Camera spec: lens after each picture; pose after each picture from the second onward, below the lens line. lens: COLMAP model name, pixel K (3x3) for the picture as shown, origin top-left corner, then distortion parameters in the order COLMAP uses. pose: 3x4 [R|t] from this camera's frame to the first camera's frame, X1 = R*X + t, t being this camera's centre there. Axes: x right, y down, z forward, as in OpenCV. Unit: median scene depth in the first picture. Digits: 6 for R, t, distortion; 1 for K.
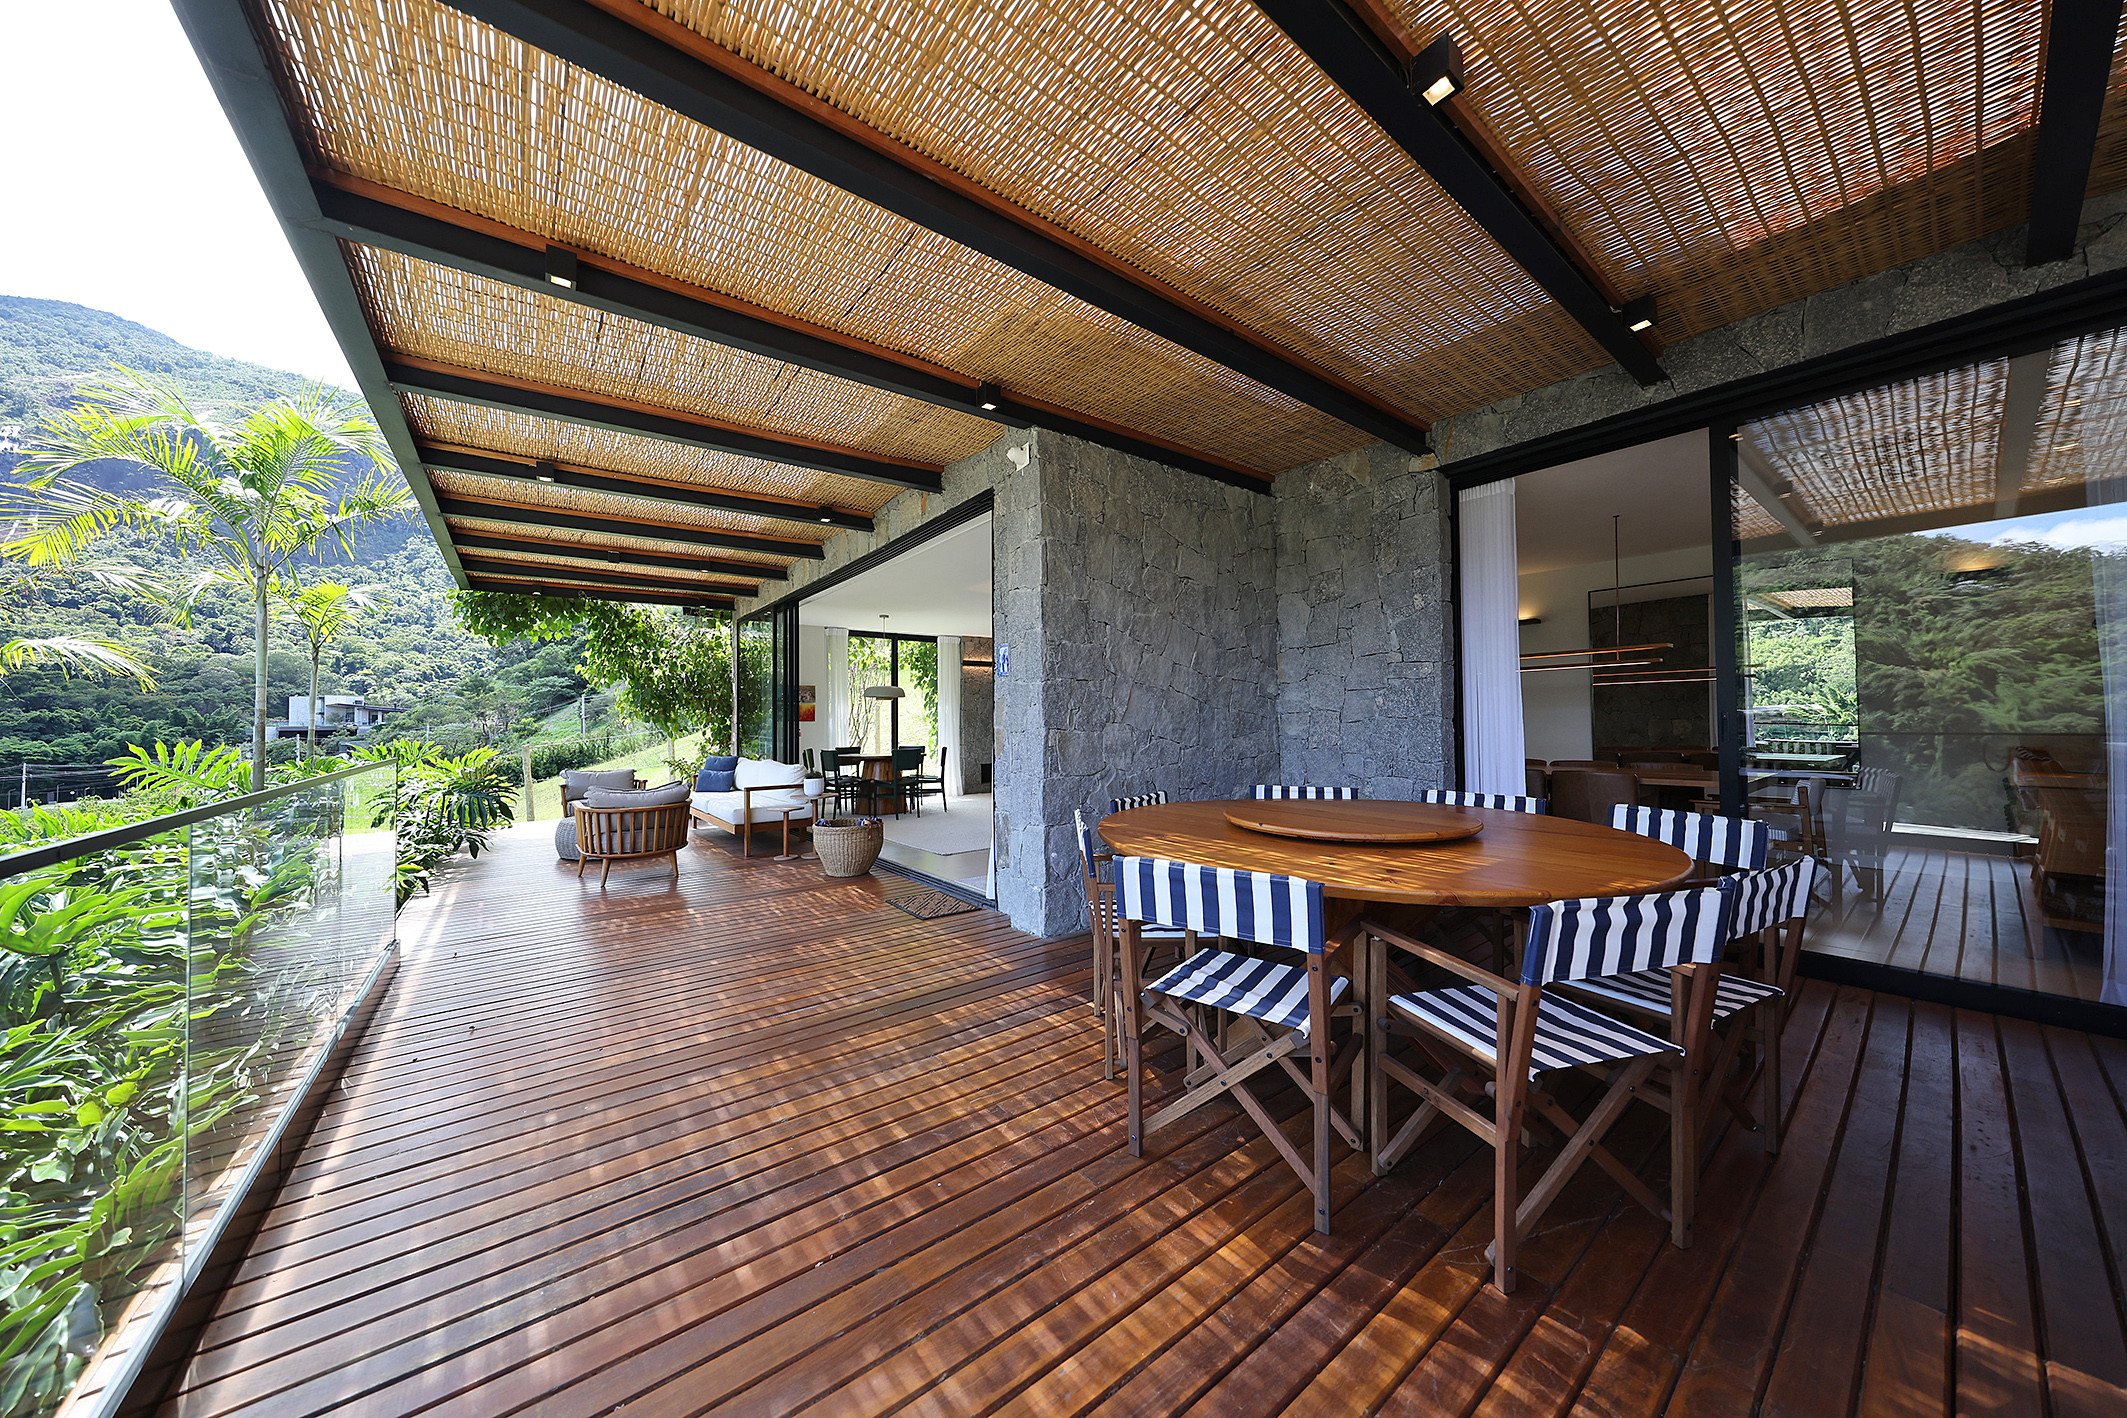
lens RADIAL K [[693.9, 0, 1049.6], [0, 693.9, 709.8], [0, 0, 1]] dist [0.007127, -0.000046]
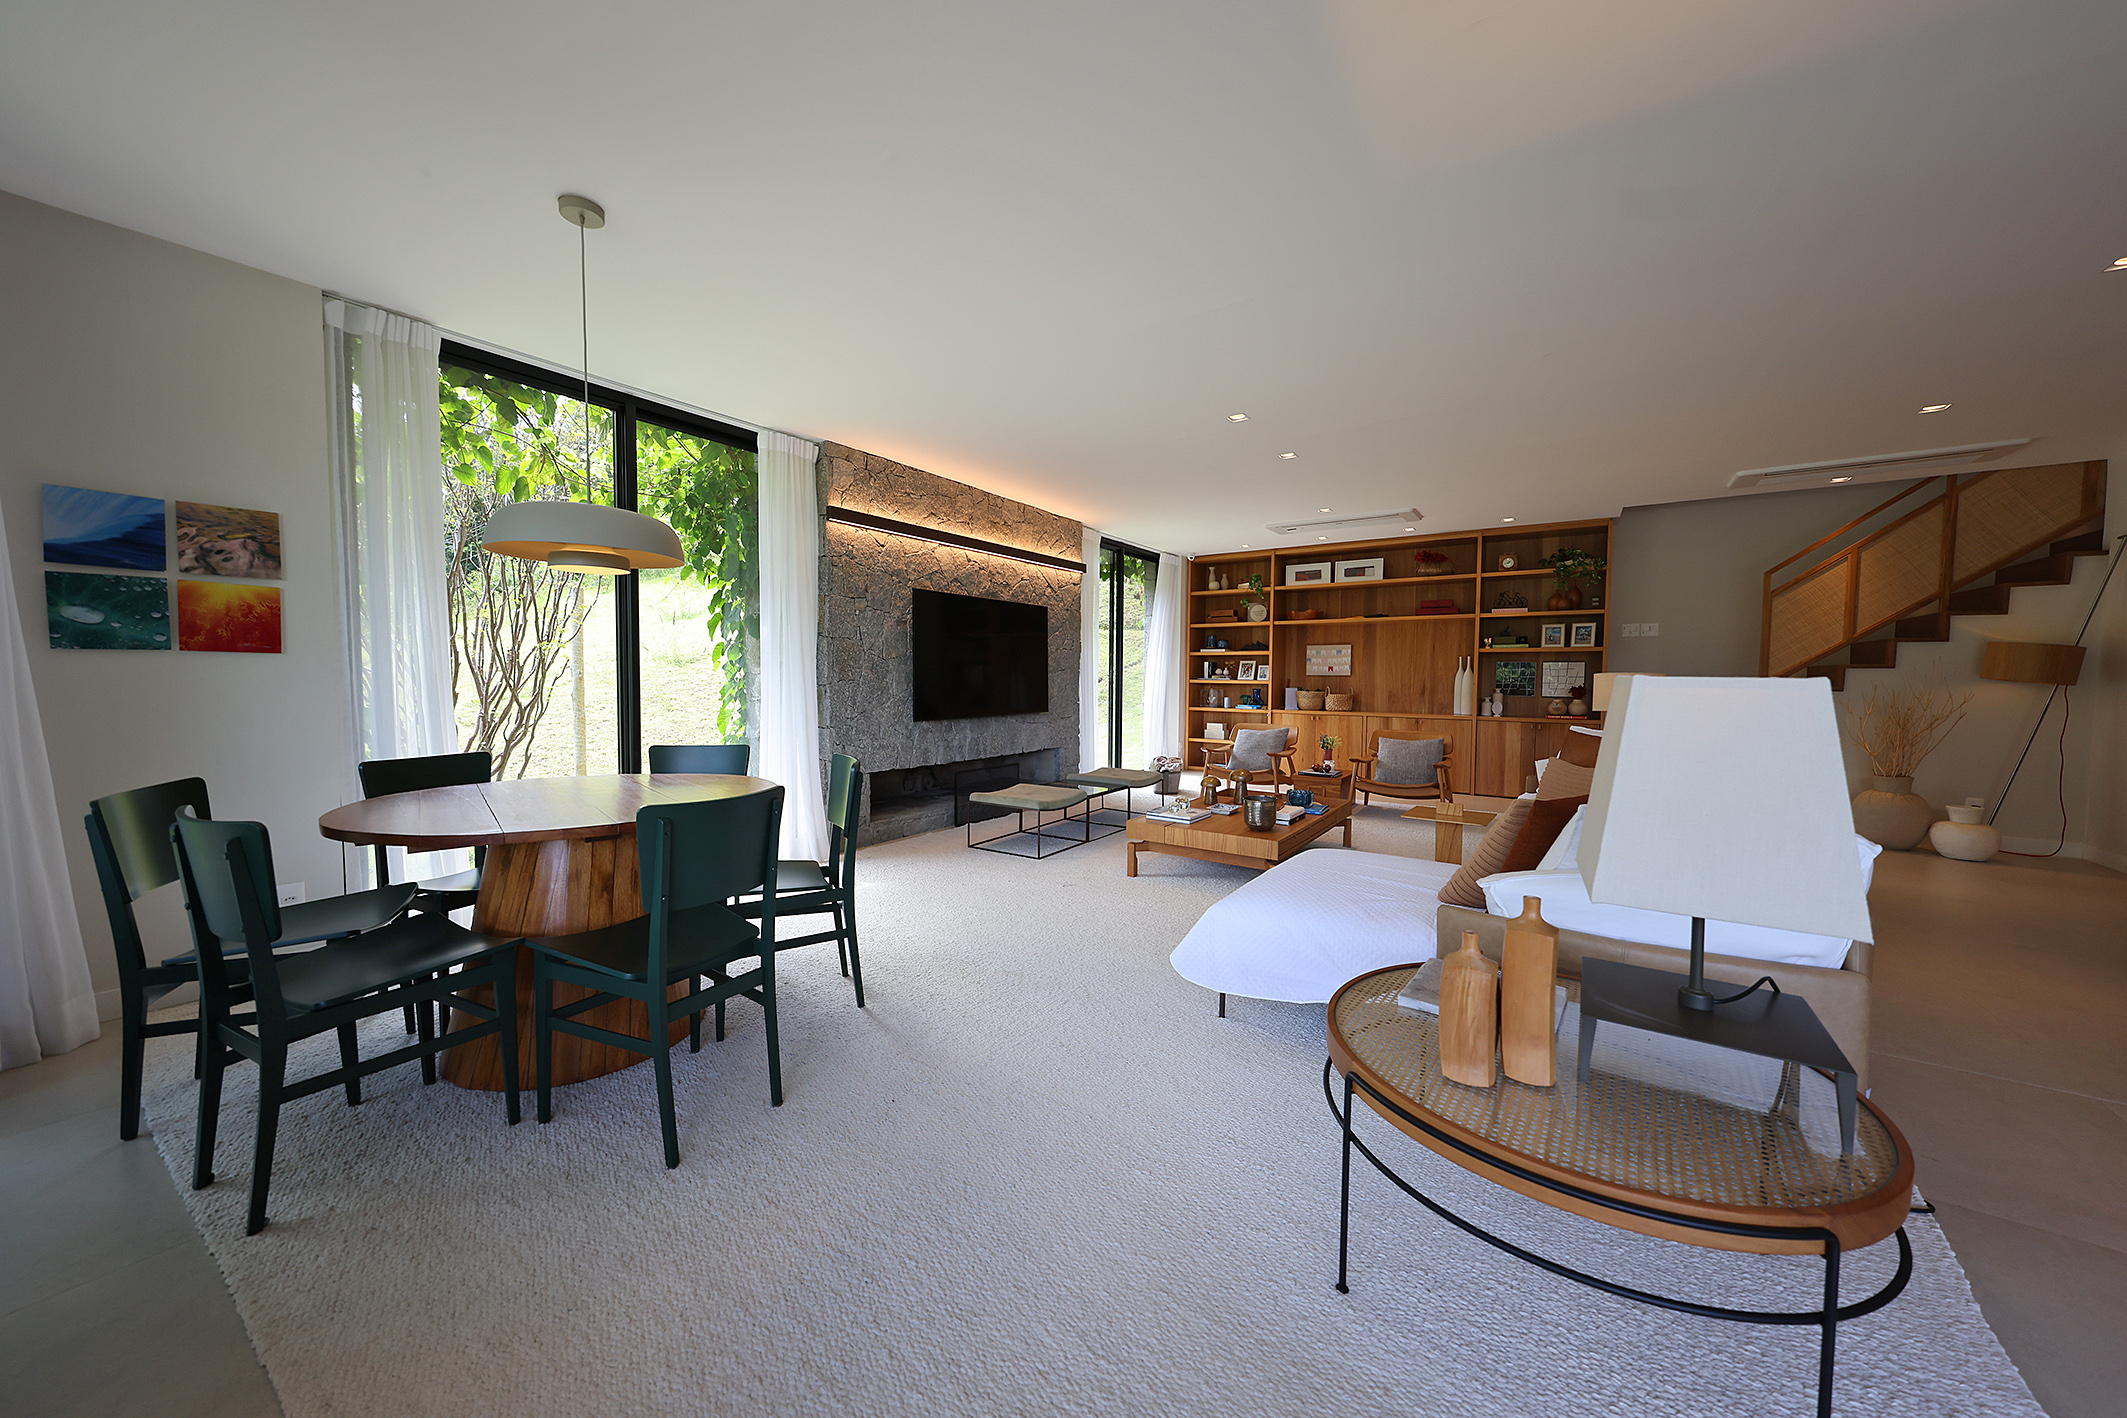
lens RADIAL K [[741.0, 0, 1070.8], [0, 741.0, 708.9], [0, 0, 1]] dist [-0.000223, 0.000014]
pose [[0.945505, 0.002152, 0.325602, -0.124564], [-0.023483, 0.997825, 0.061594, 0.011139], [-0.324761, -0.065884, 0.943499, 0.534980]]
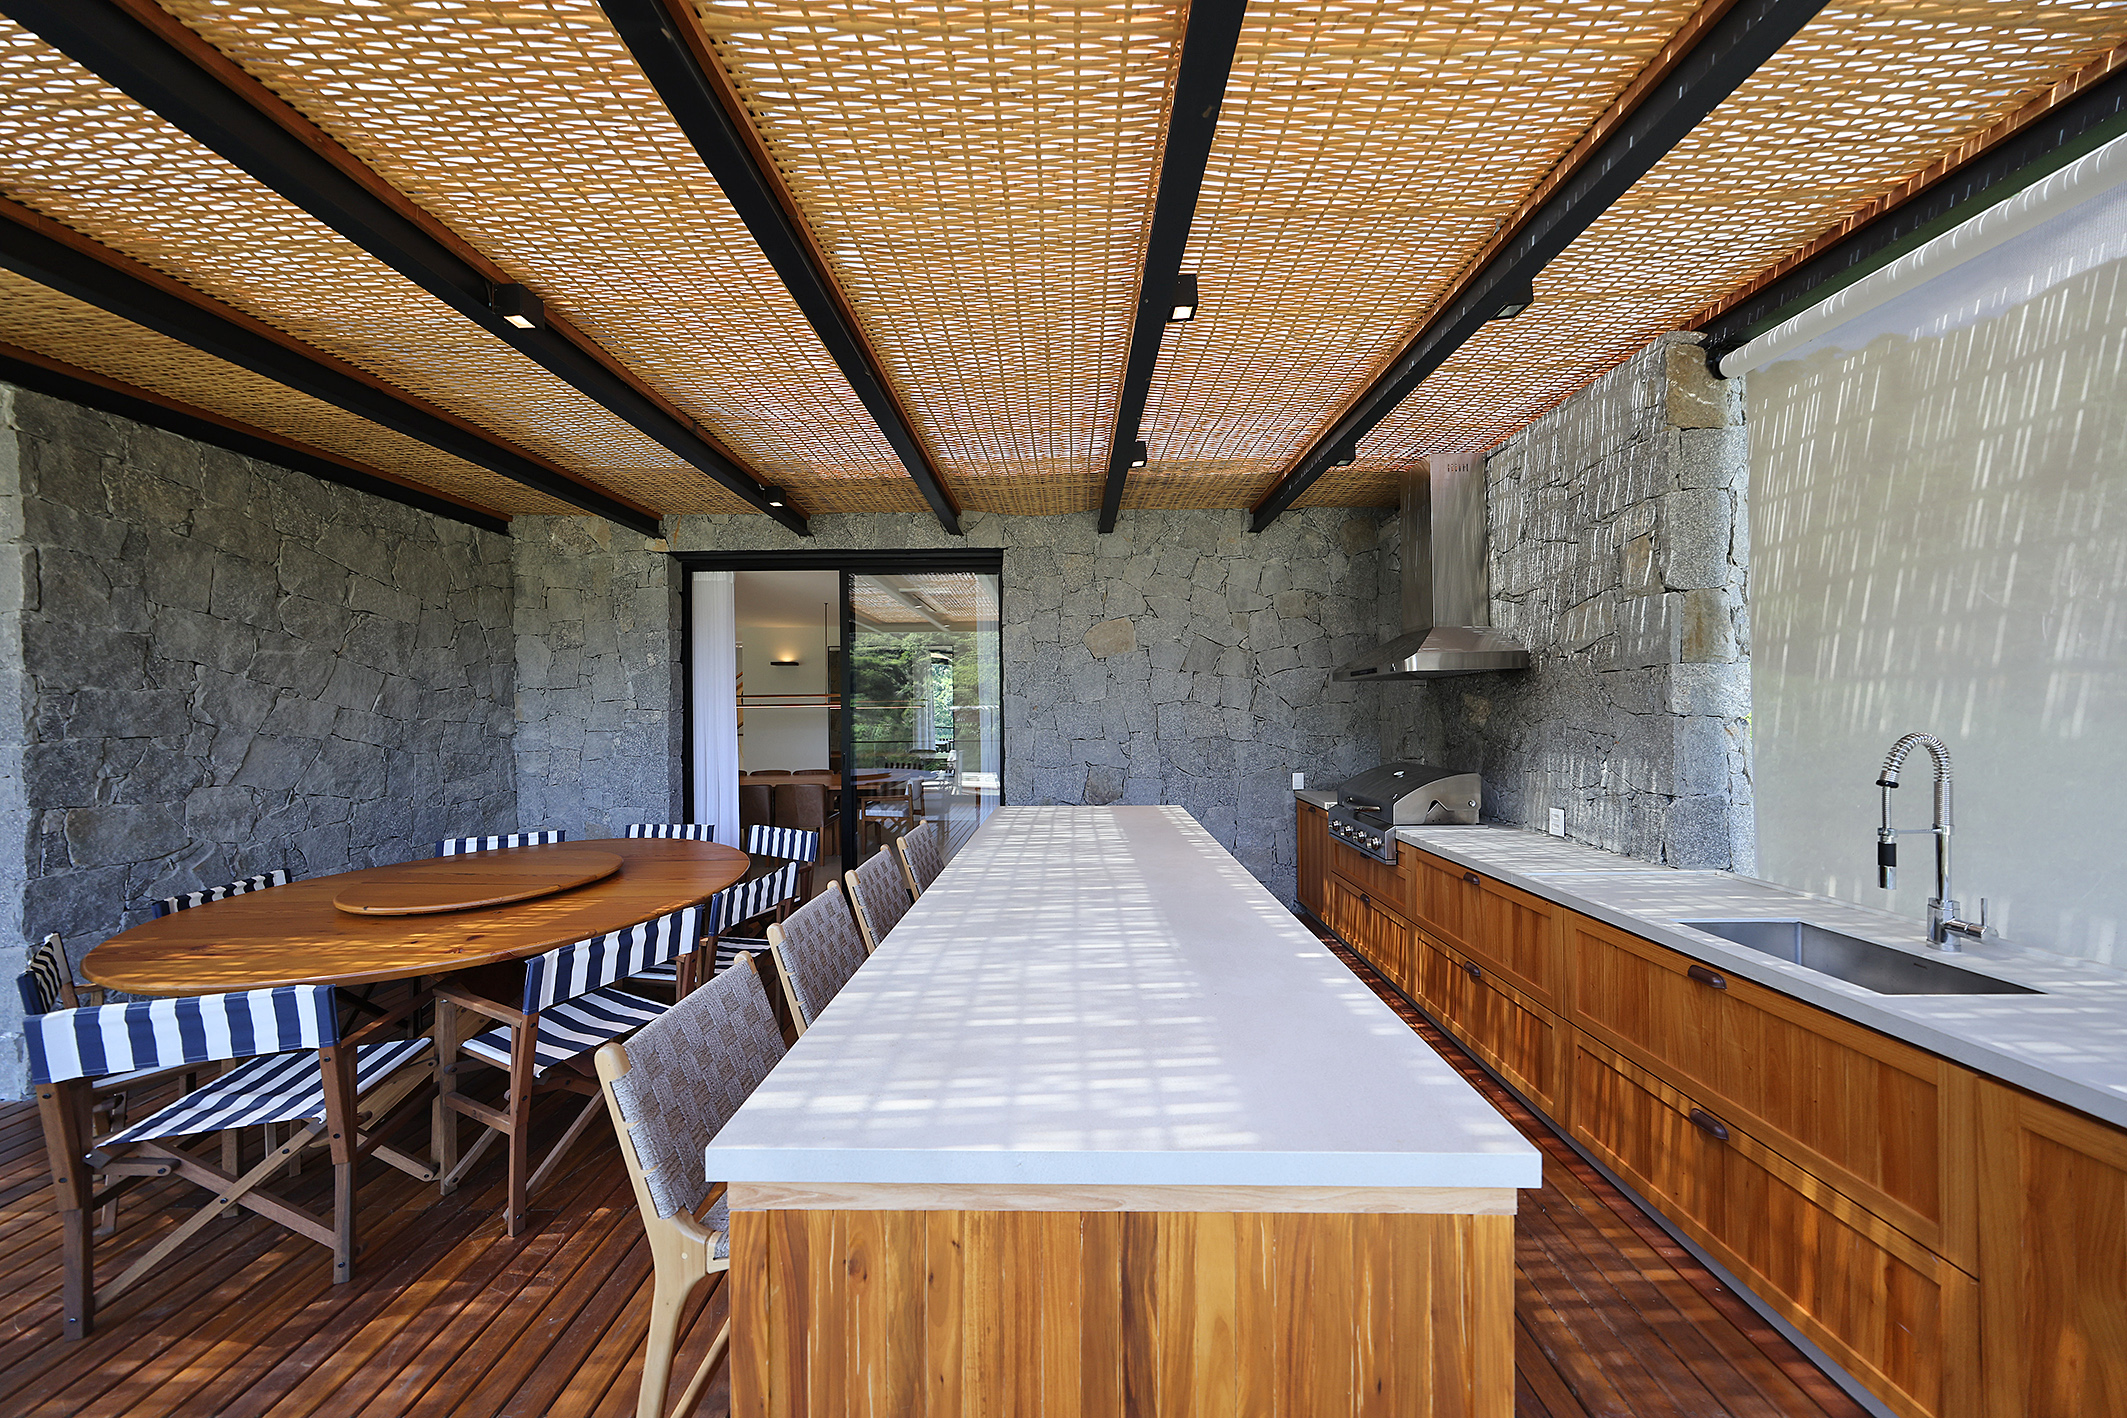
lens RADIAL K [[619.2, 0, 1069.6], [0, 619.2, 709.5], [0, 0, 1]] dist [0.000203, 0.000200]
pose [[0.603805, 0.005393, 0.797114, 0.127954], [-0.016079, 0.999856, 0.005415, -0.096718], [-0.796970, -0.016086, 0.603805, -0.244117]]
